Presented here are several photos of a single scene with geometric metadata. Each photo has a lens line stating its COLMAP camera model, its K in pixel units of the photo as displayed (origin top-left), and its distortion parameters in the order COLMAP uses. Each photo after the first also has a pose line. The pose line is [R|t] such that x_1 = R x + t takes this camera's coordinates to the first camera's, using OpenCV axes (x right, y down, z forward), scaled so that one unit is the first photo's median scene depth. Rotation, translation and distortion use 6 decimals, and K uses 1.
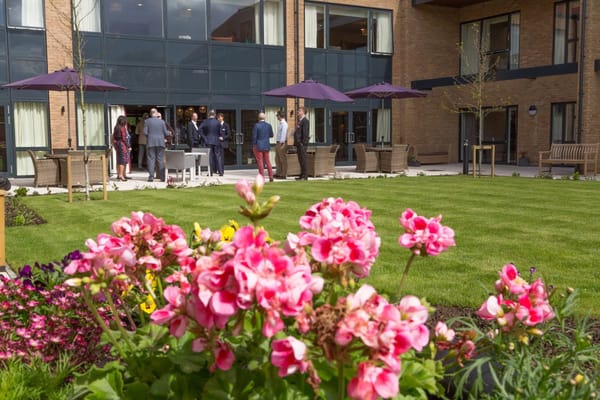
lens RADIAL K [[712.9, 0, 300.9], [0, 712.9, 200.5], [0, 0, 1]] dist [0.014046, 0.000000]
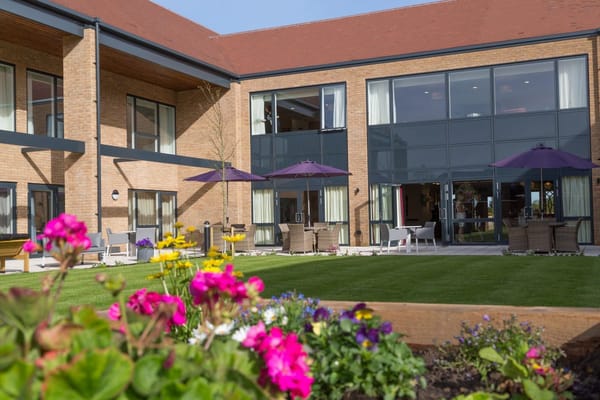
lens RADIAL K [[645.9, 0, 302.4], [0, 645.9, 201.3], [0, 0, 1]] dist [0.013467, 0.000000]
pose [[0.545295, -0.025555, -0.837855, 0.456826], [-0.054361, 0.996353, -0.065769, -0.026794], [0.836480, 0.081411, 0.541917, 0.275065]]
